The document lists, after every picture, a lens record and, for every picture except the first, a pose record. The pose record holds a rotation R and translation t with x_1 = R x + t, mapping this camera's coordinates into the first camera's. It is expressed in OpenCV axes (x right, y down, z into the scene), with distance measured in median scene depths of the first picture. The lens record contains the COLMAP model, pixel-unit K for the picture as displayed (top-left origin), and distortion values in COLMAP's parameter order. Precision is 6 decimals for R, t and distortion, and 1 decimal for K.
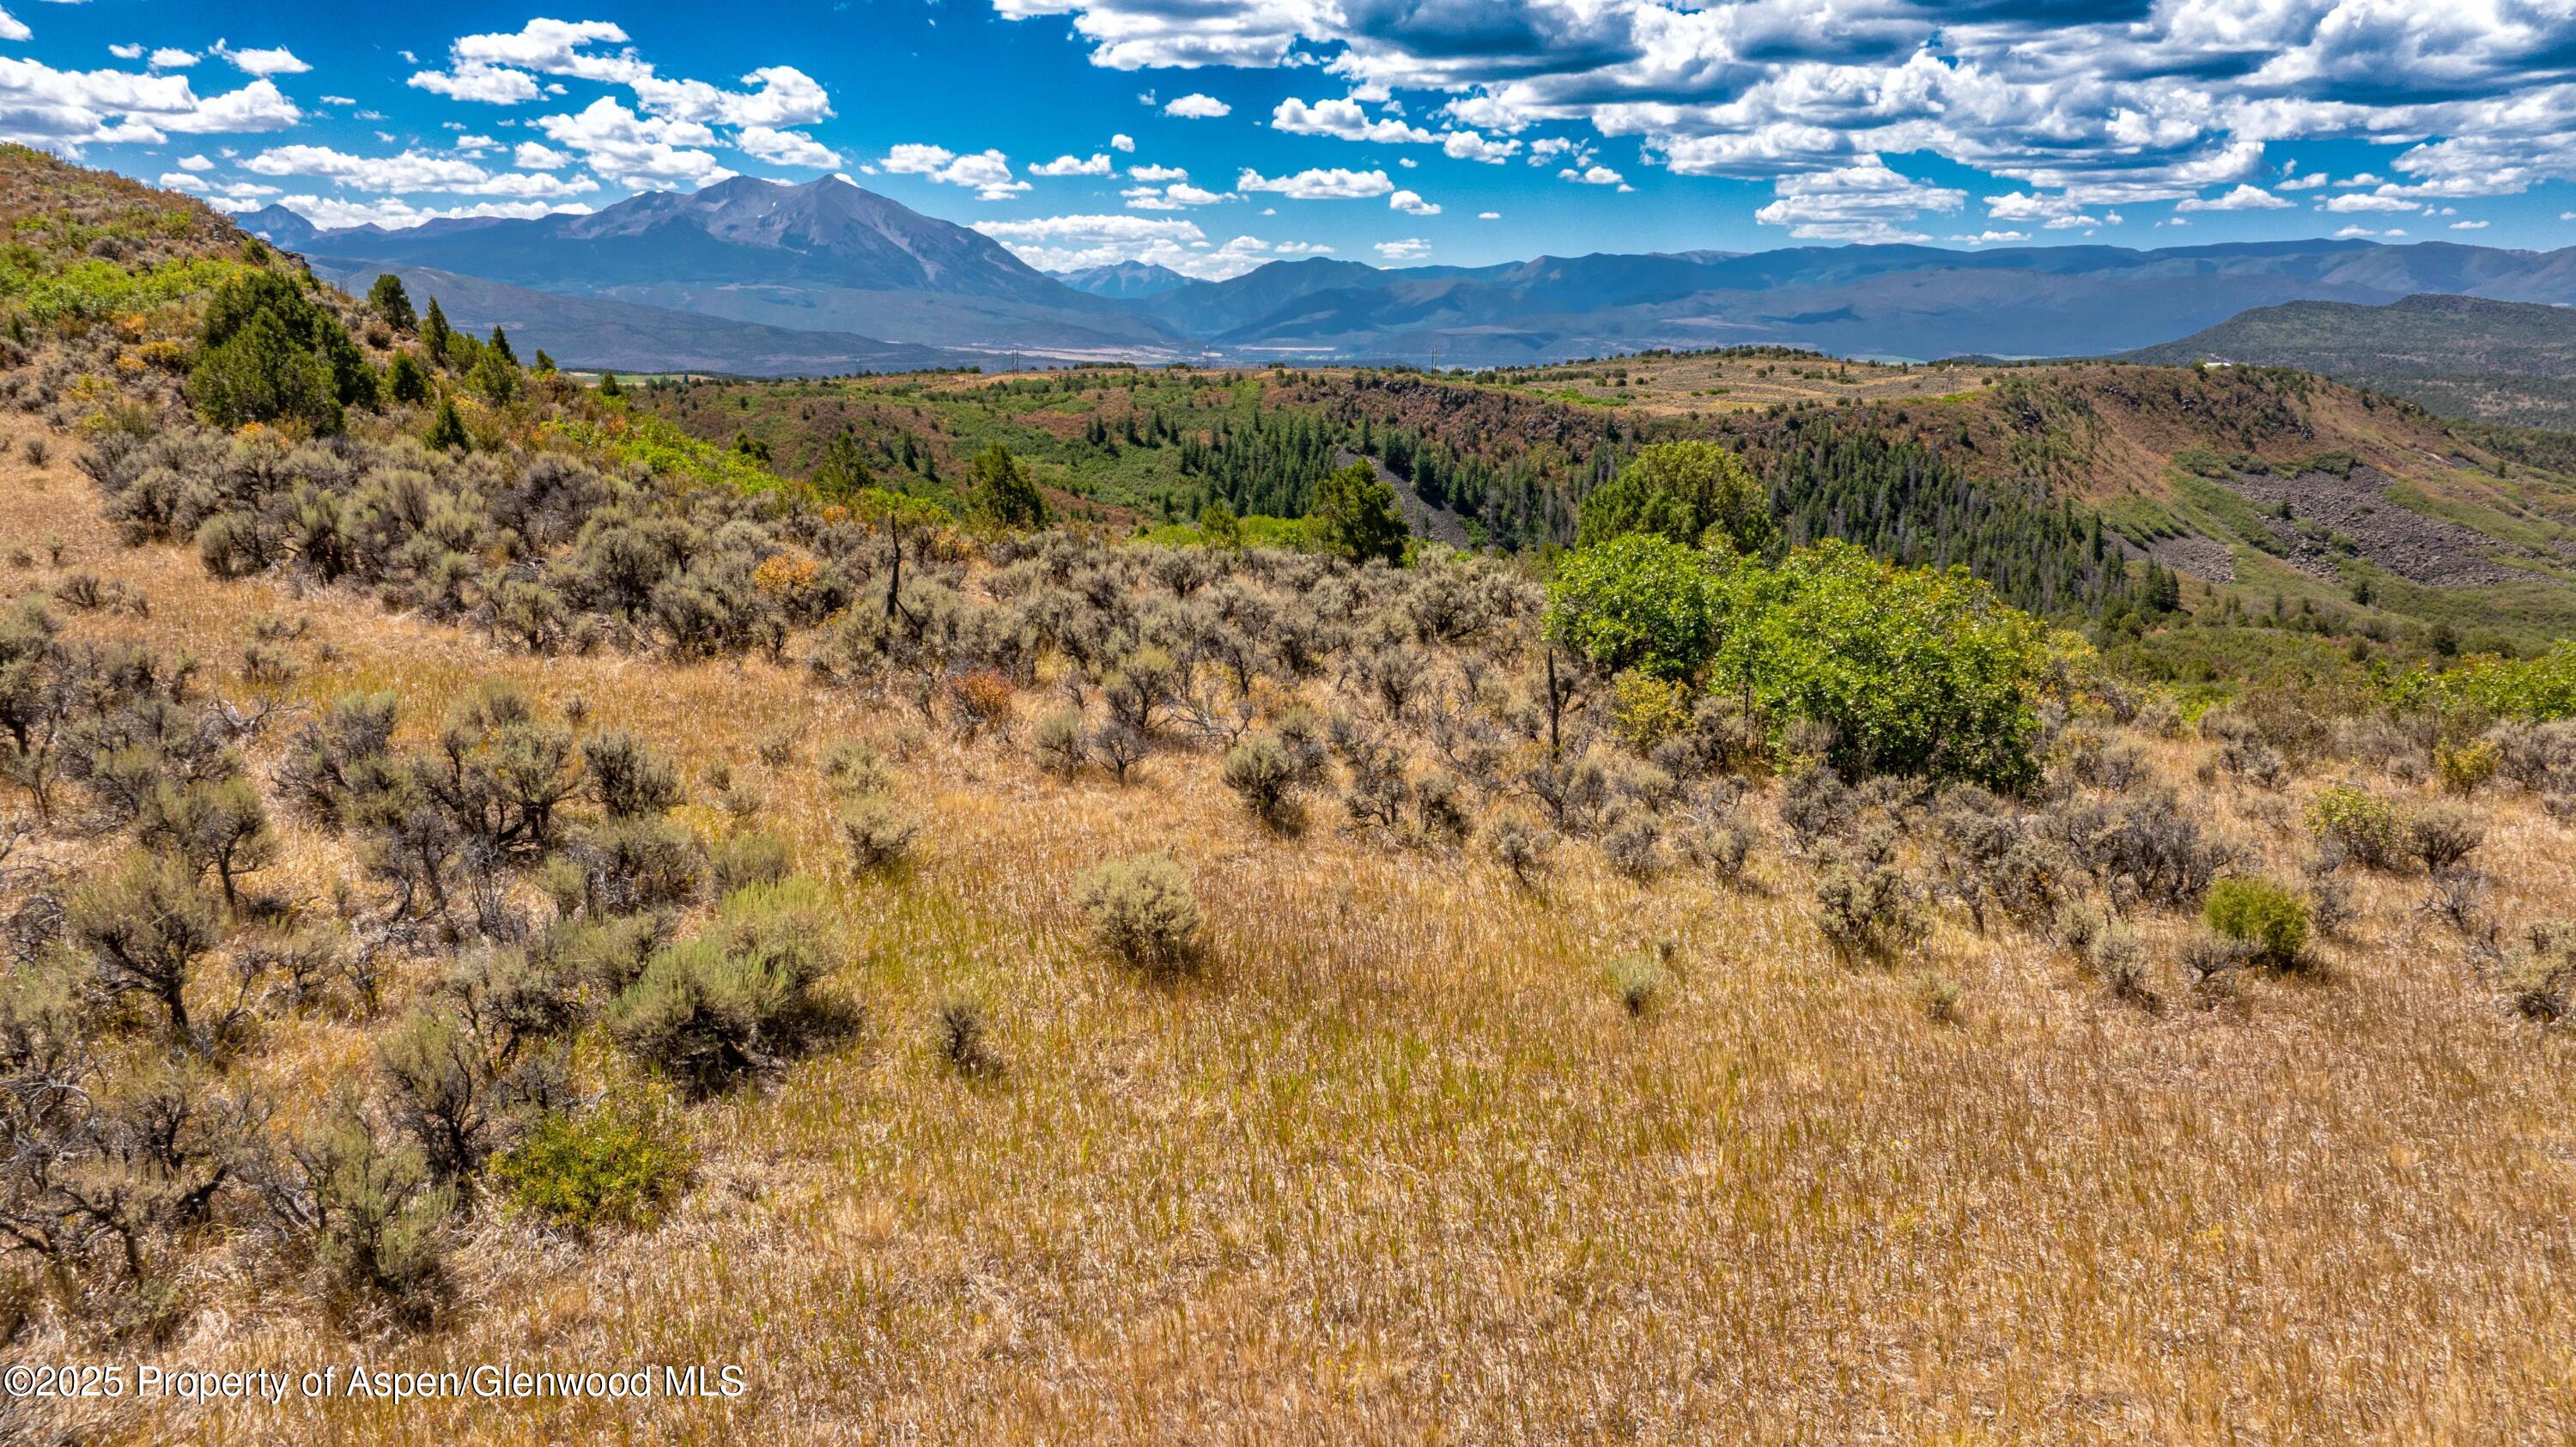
lens RADIAL K [[1843.2, 0, 1279.7], [0, 1843.2, 650.6], [0, 0, 1]] dist [-0.012378, 0.081725]
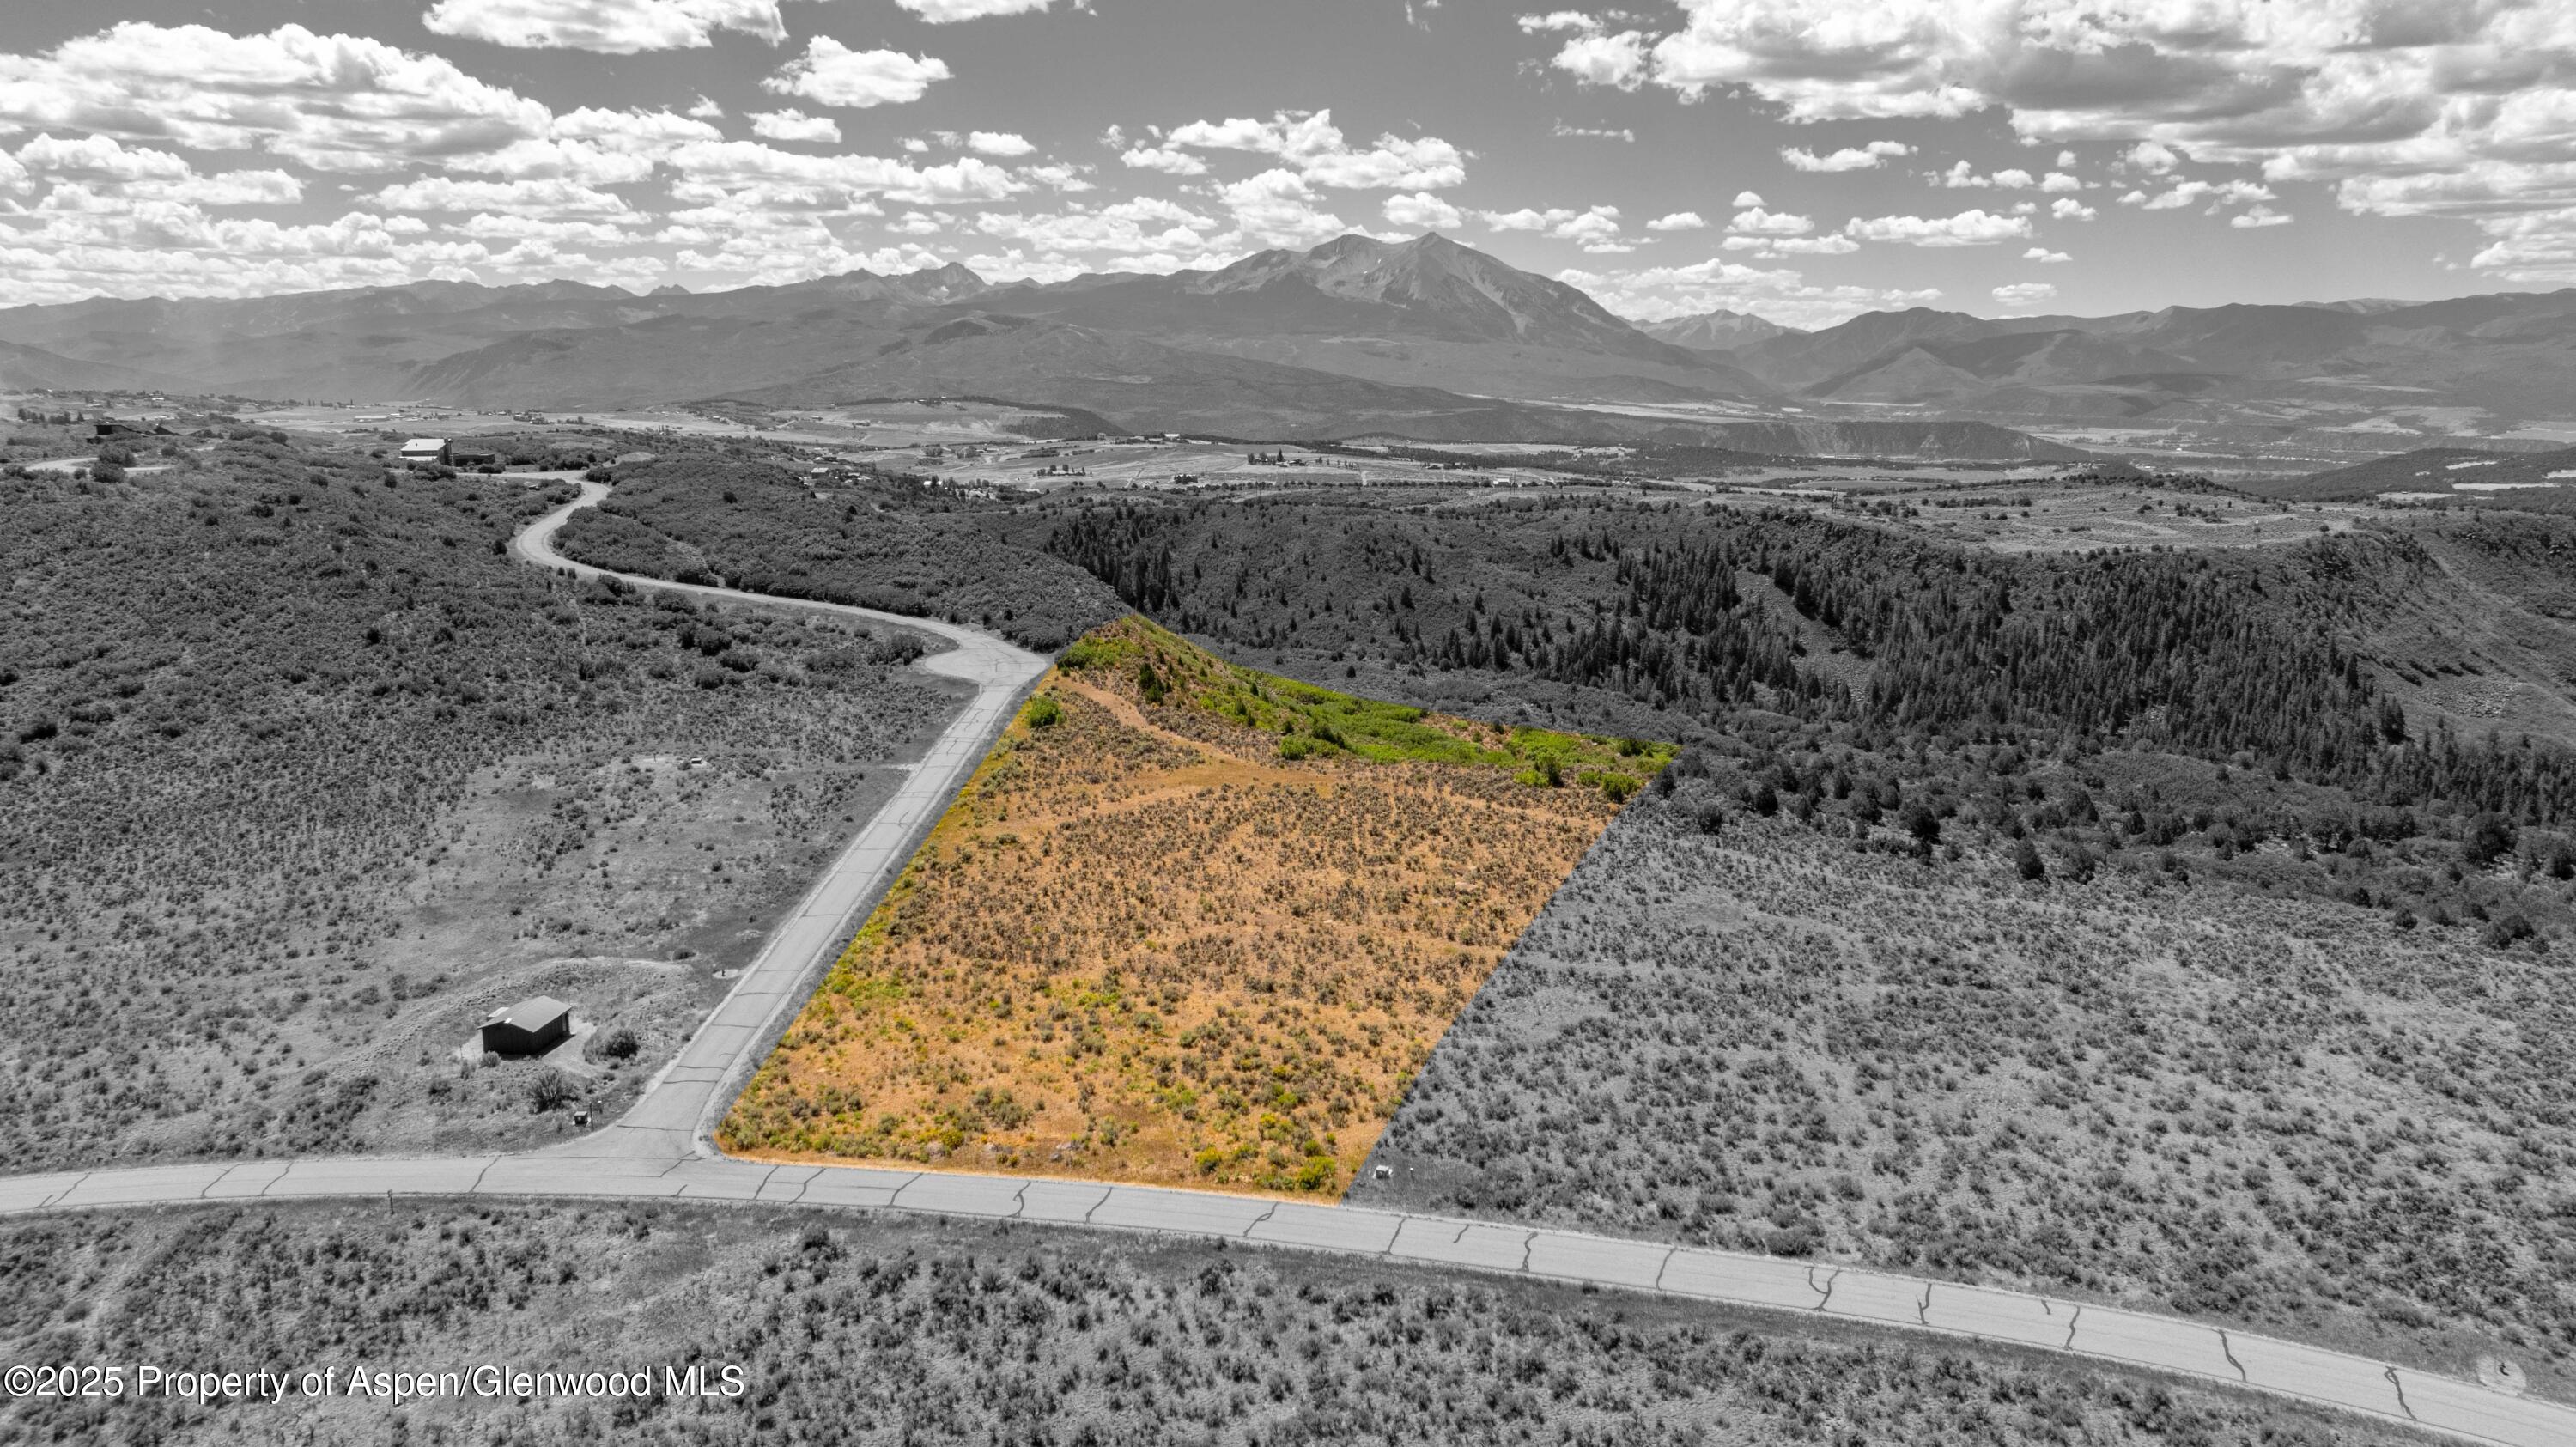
lens RADIAL K [[1843.2, 0, 1279.7], [0, 1843.2, 650.6], [0, 0, 1]] dist [-0.012378, 0.081725]
pose [[0.950583, 0.054287, -0.305689, 0.122397], [-0.061007, 0.998059, -0.012465, -0.014968], [0.304419, 0.030498, 0.952050, -0.331398]]
